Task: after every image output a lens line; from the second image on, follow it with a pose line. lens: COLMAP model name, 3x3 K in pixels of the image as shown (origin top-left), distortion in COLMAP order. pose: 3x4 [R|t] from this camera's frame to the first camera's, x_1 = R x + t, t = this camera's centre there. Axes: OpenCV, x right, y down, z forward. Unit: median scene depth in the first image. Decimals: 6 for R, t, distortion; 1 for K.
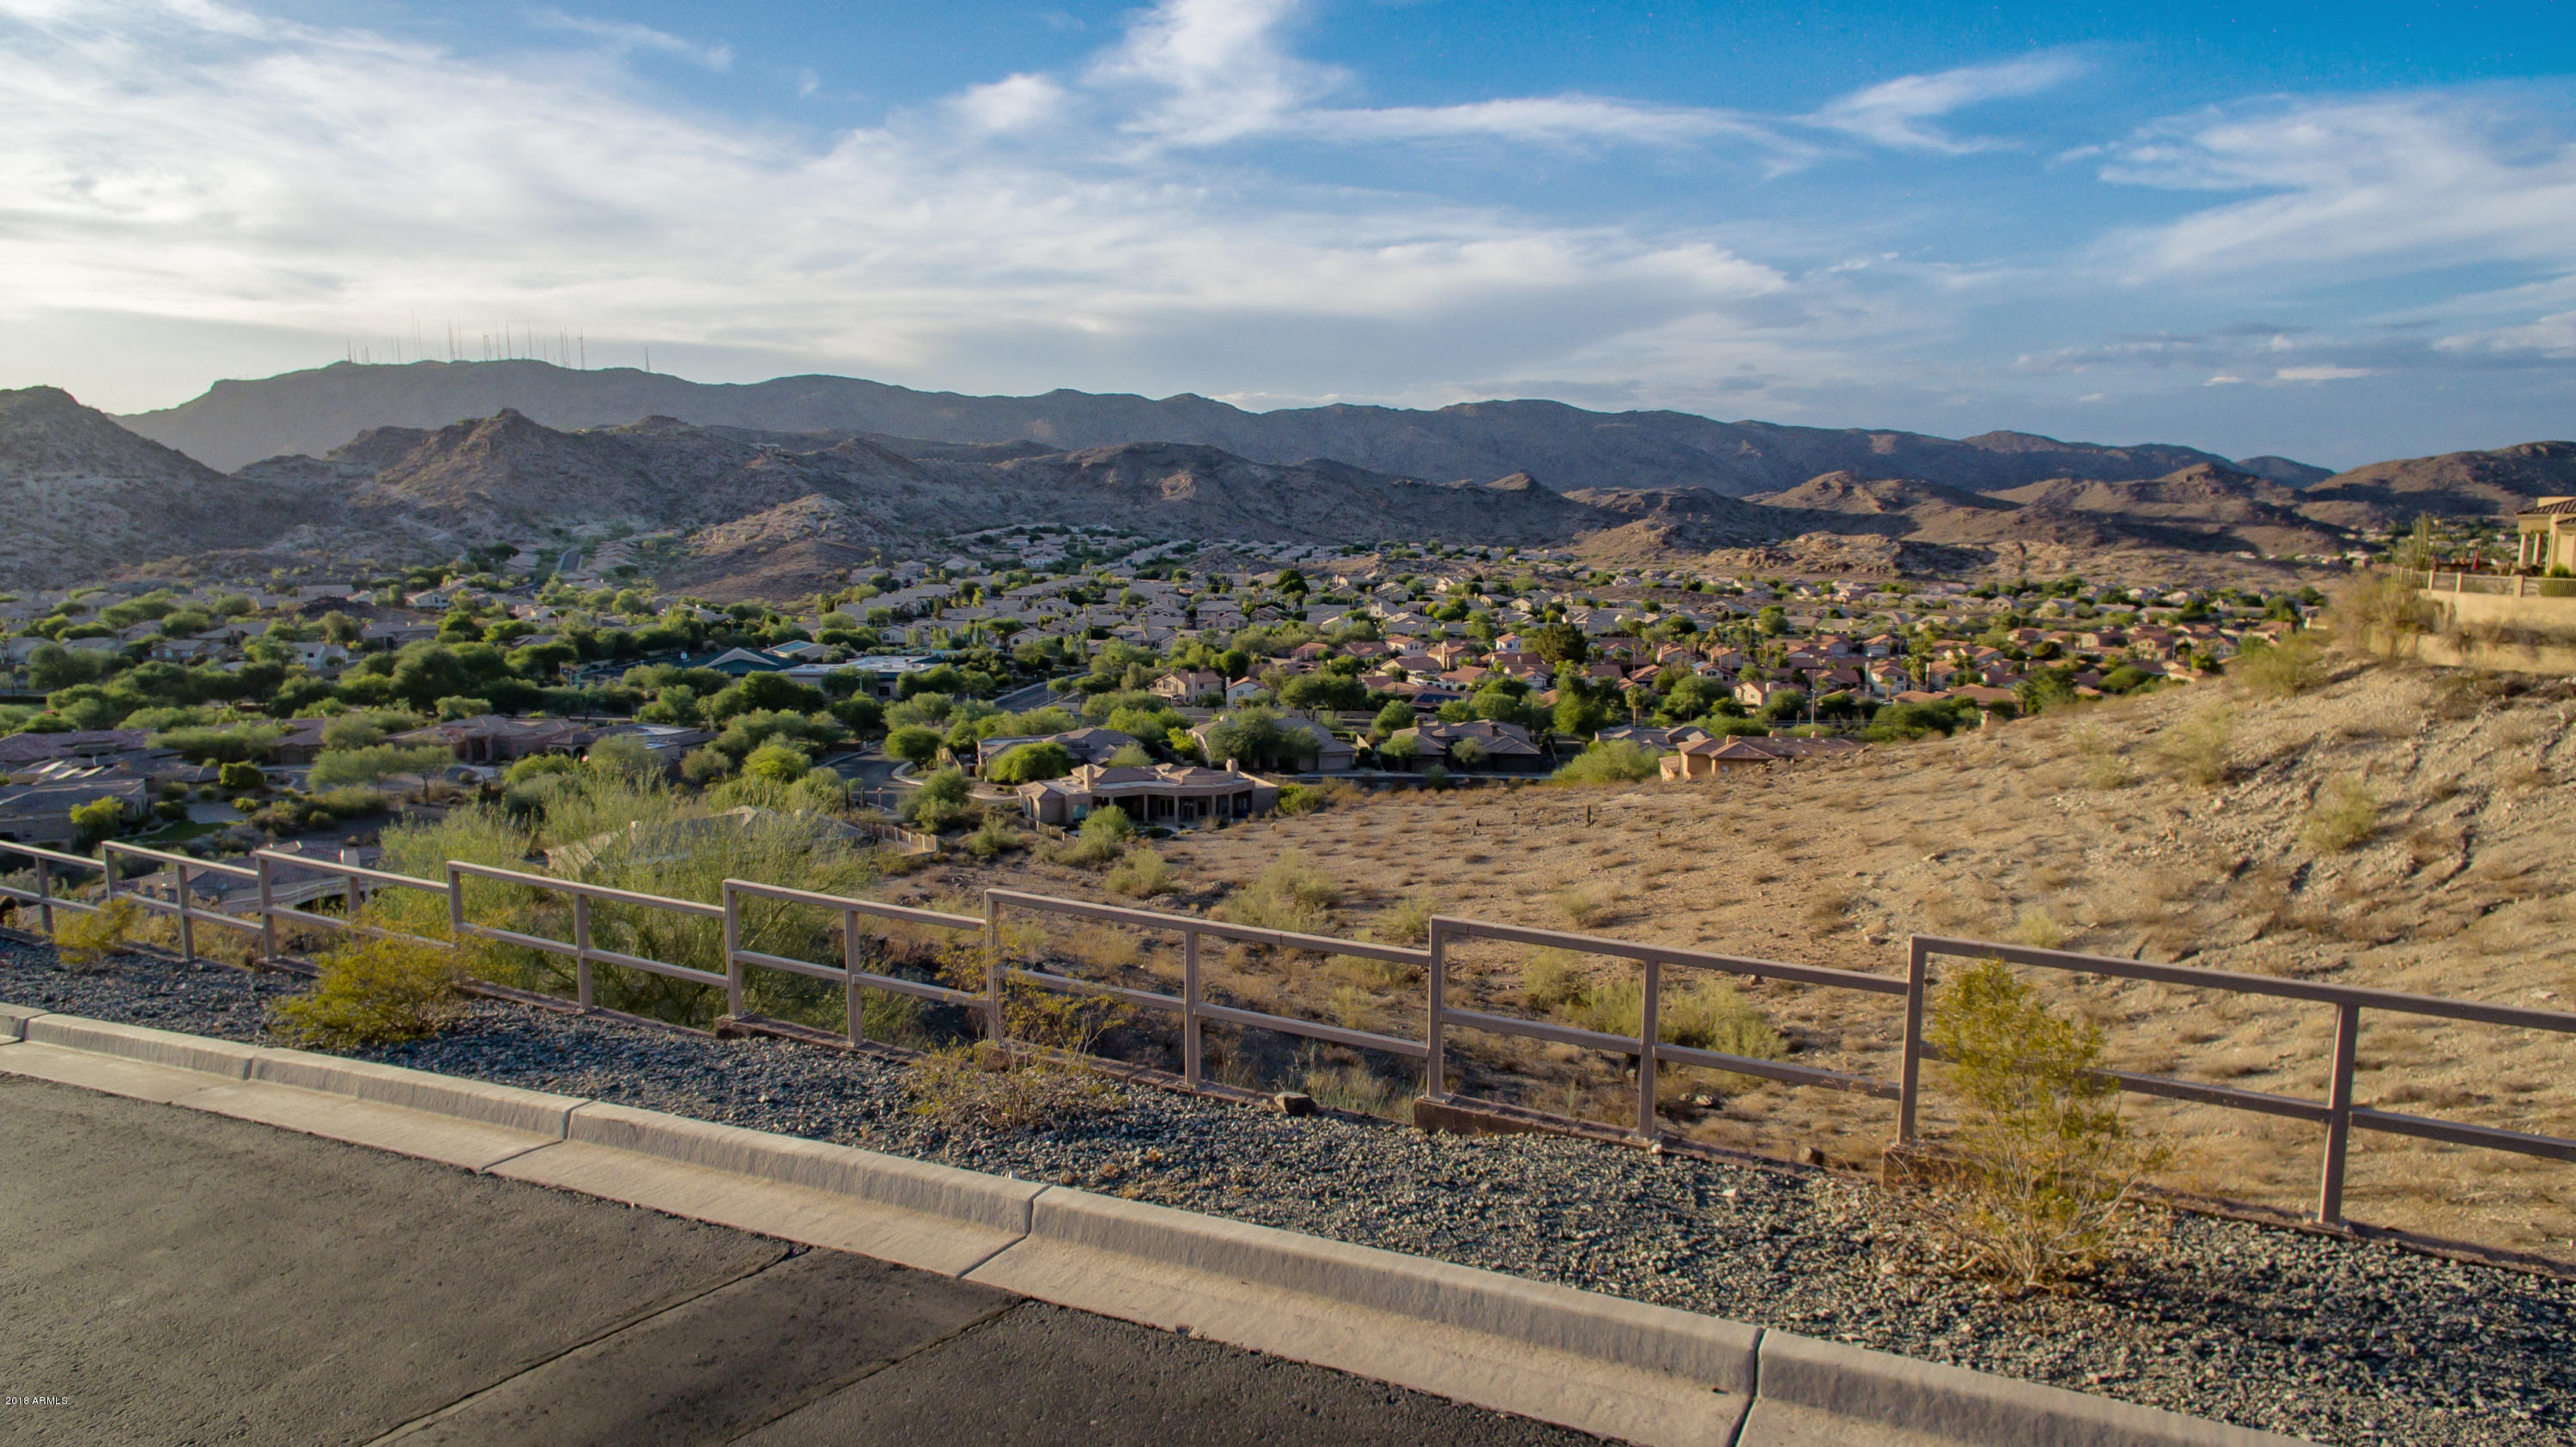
lens RADIAL K [[1473.9, 0, 1284.4], [0, 1473.9, 725.9], [0, 0, 1]] dist [0.012042, -0.000261]
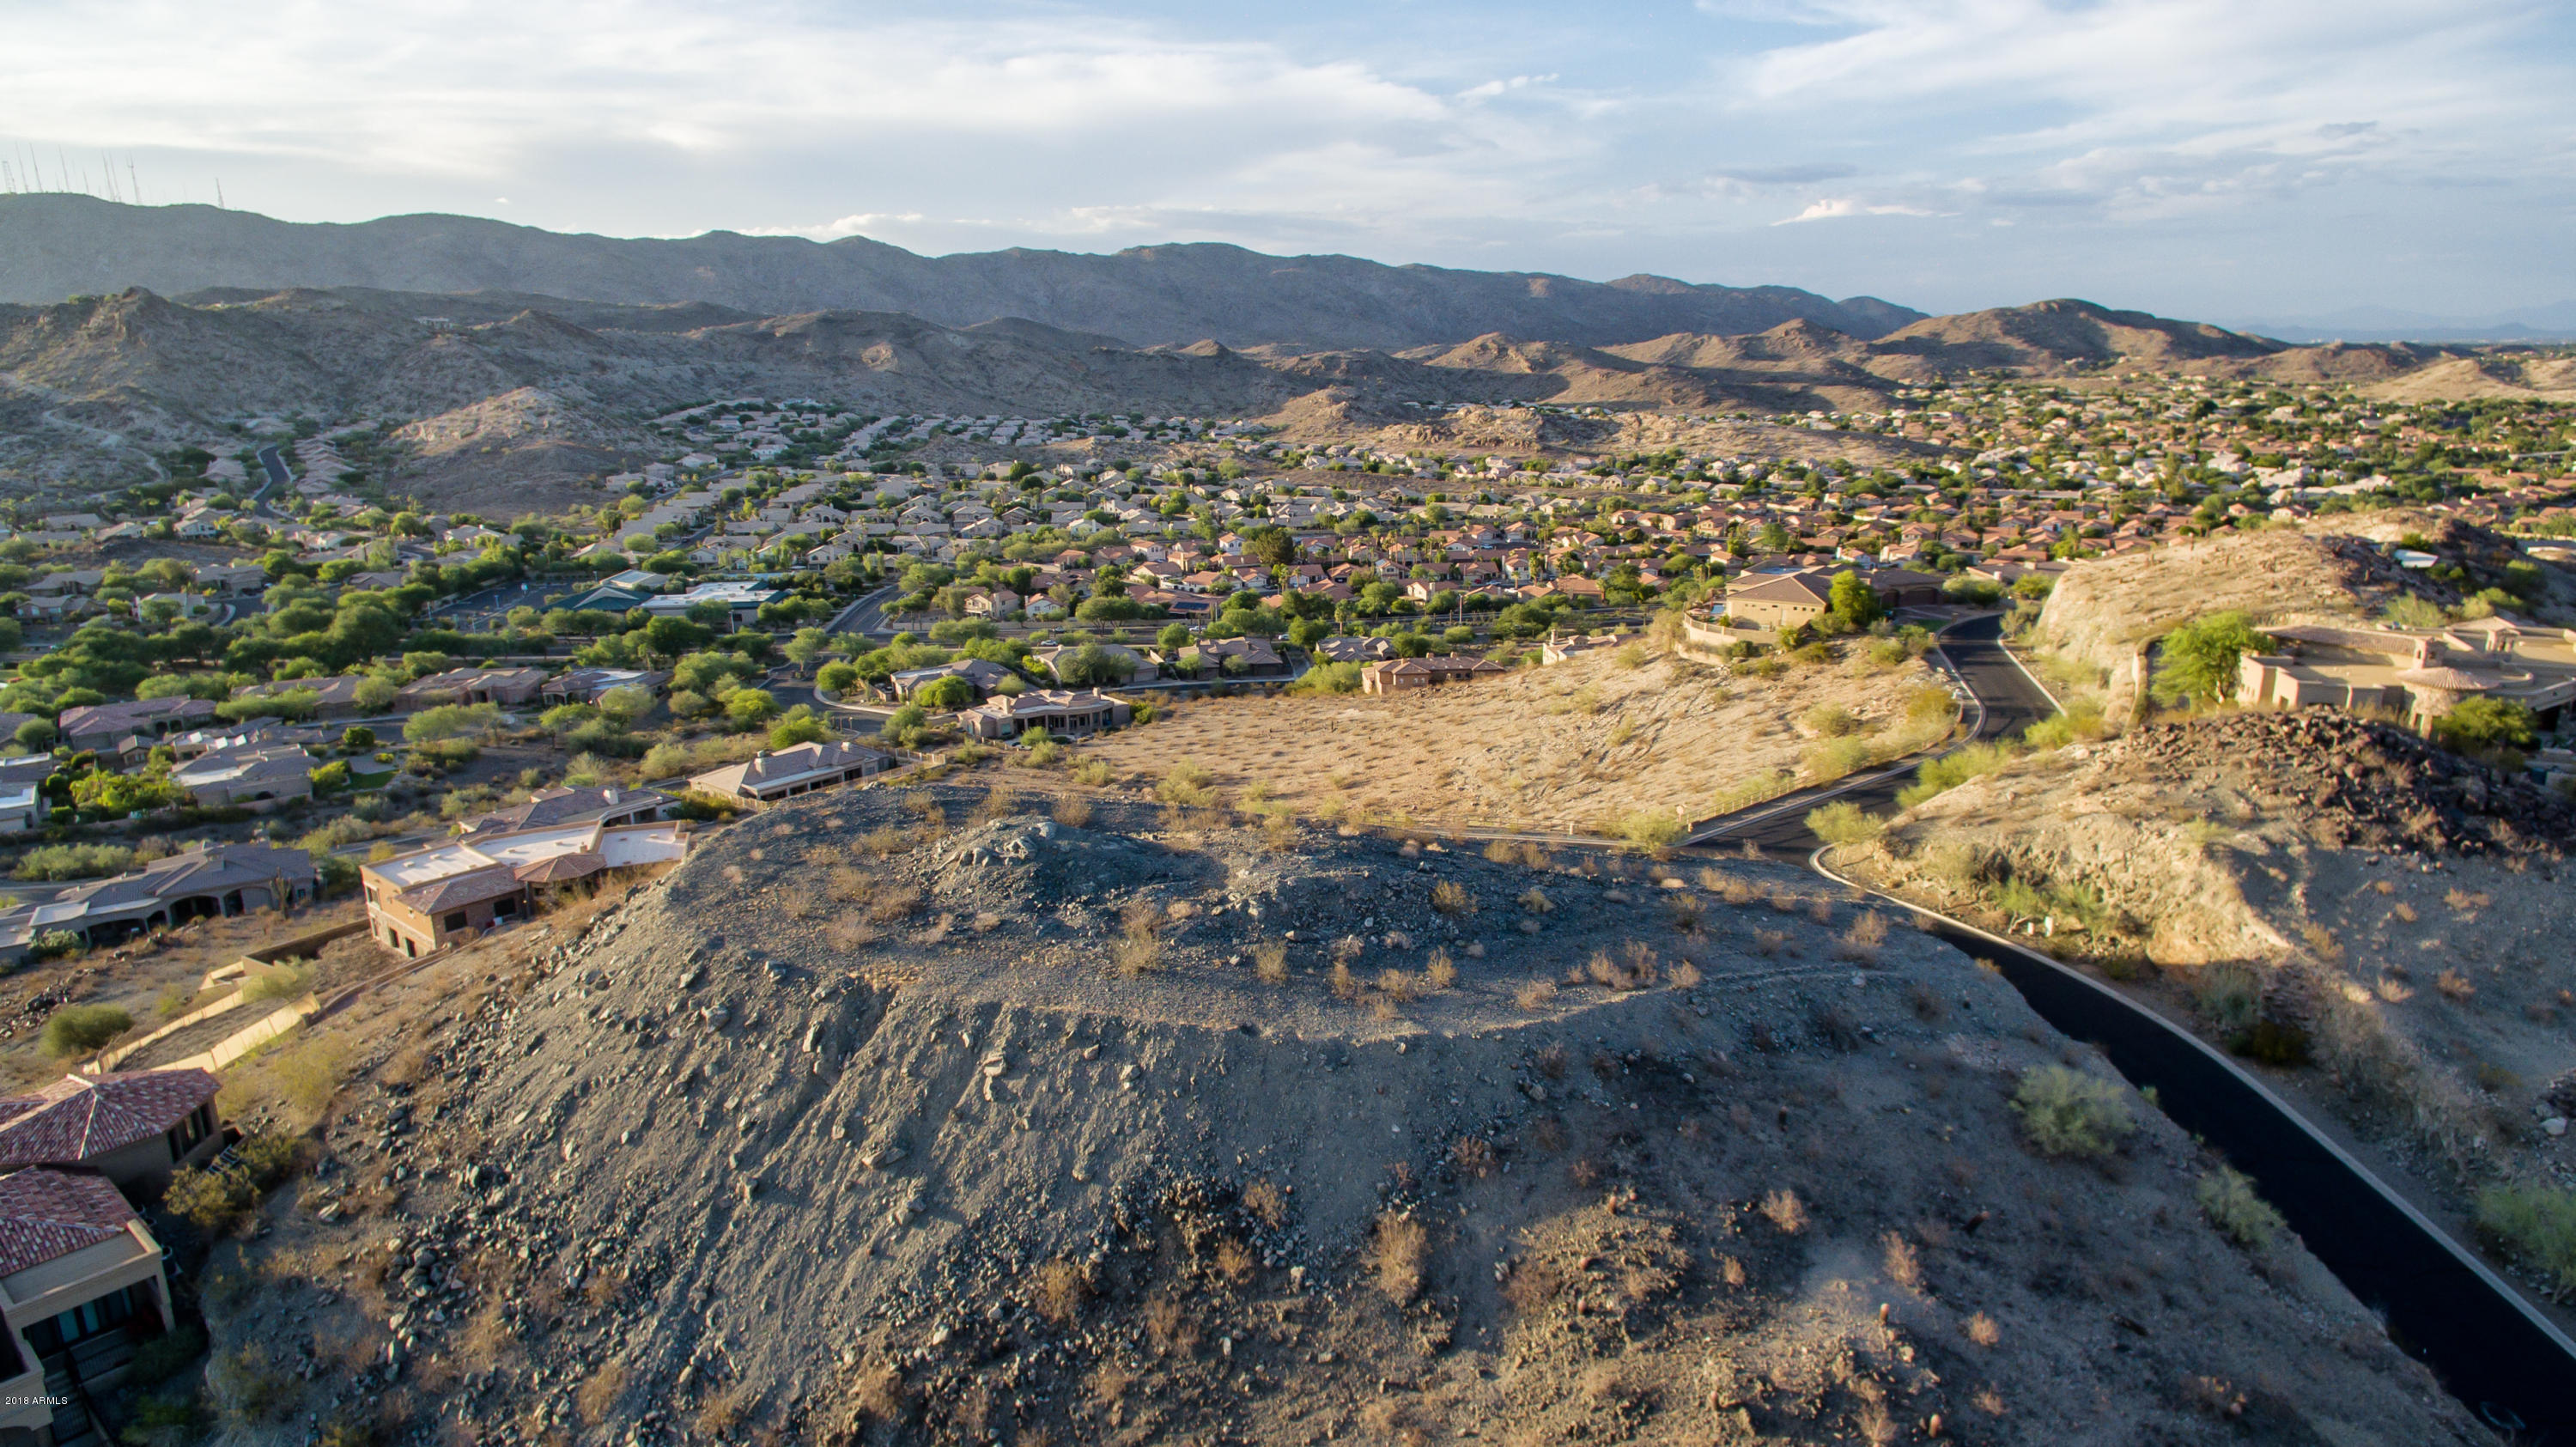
lens RADIAL K [[1471.7, 0, 1284.7], [0, 1471.7, 732.2], [0, 0, 1]] dist [0.013765, -0.000346]
pose [[0.977129, -0.062717, 0.203187, -0.049128], [0.039463, 0.992402, 0.116541, -0.031828], [-0.208953, -0.105857, 0.972180, -0.170475]]
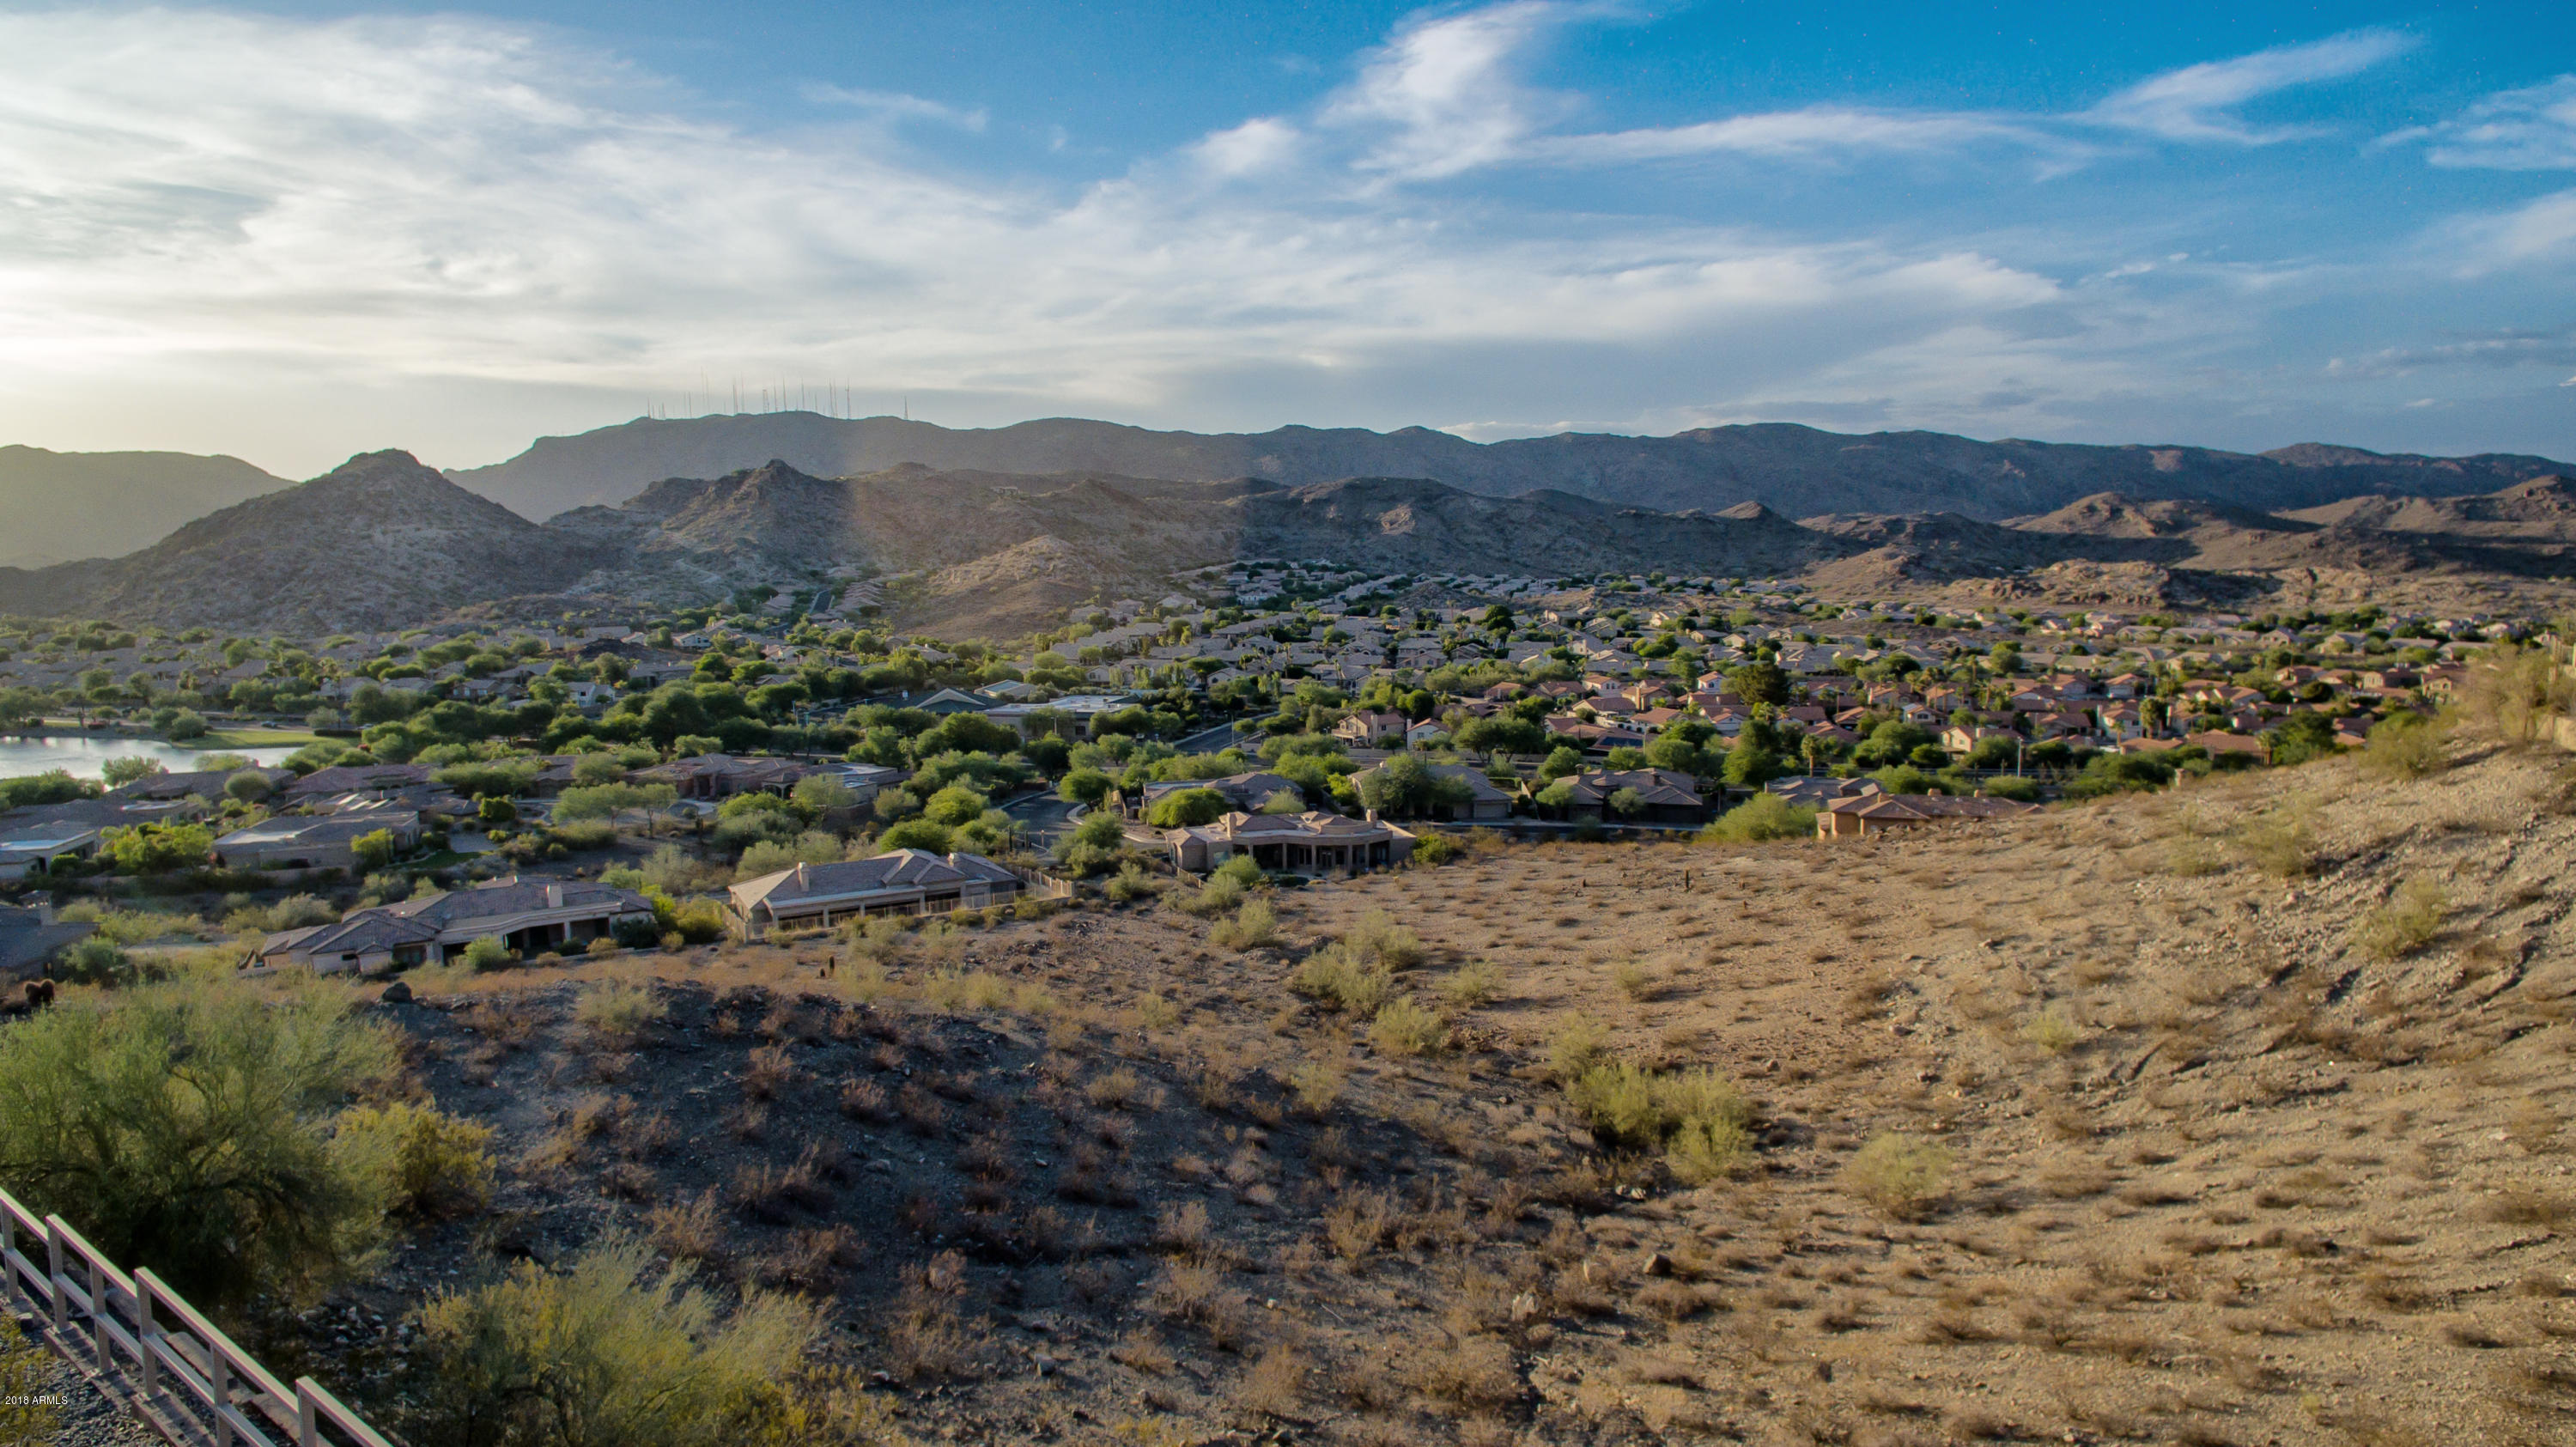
lens RADIAL K [[1471.7, 0, 1284.7], [0, 1471.7, 732.2], [0, 0, 1]] dist [0.013765, -0.000346]
pose [[0.988034, 0.006821, -0.154086, 0.018791], [-0.009329, 0.999835, -0.015556, -0.004321], [0.153955, 0.016808, 0.987935, -0.004202]]
